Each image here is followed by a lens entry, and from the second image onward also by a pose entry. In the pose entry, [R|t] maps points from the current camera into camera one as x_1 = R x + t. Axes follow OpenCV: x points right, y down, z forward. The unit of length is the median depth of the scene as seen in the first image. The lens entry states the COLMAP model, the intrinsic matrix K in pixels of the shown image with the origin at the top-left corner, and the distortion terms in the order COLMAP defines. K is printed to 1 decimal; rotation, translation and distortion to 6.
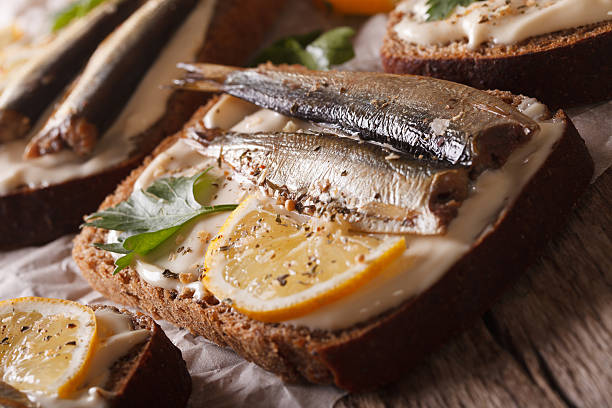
lens RADIAL K [[2231.3, 0, 304.1], [0, 2231.3, 205.0], [0, 0, 1]] dist [-0.035824, 0.000000]
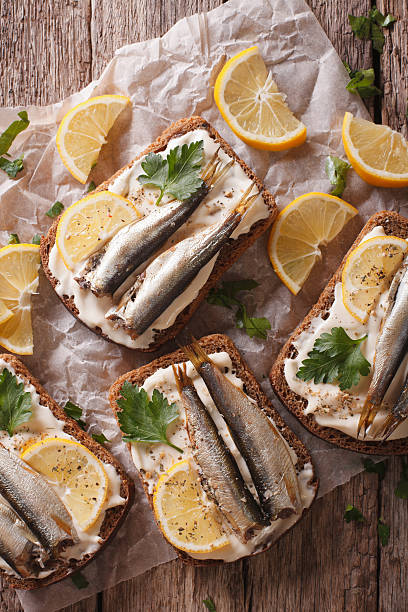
lens RADIAL K [[959.6, 0, 203.7], [0, 959.6, 305.5], [0, 0, 1]] dist [-0.190915, 0.000000]
pose [[0.905287, 0.275776, 0.323115, -0.390969], [-0.417940, 0.442064, 0.793666, -0.913358], [0.076036, -0.853538, 0.515453, 0.636892]]
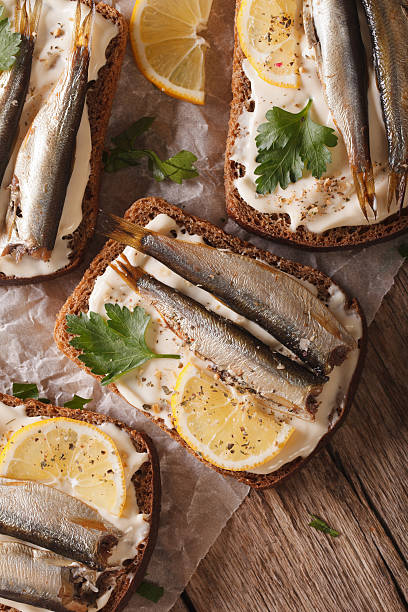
lens RADIAL K [[1965.1, 0, 206.4], [0, 1965.1, 307.0], [0, 0, 1]] dist [0.020344, 0.000000]
pose [[0.908389, -0.210015, 0.361556, -0.586538], [-0.160696, 0.622943, 0.765584, -1.271803], [-0.386012, -0.753549, 0.532126, 0.197131]]
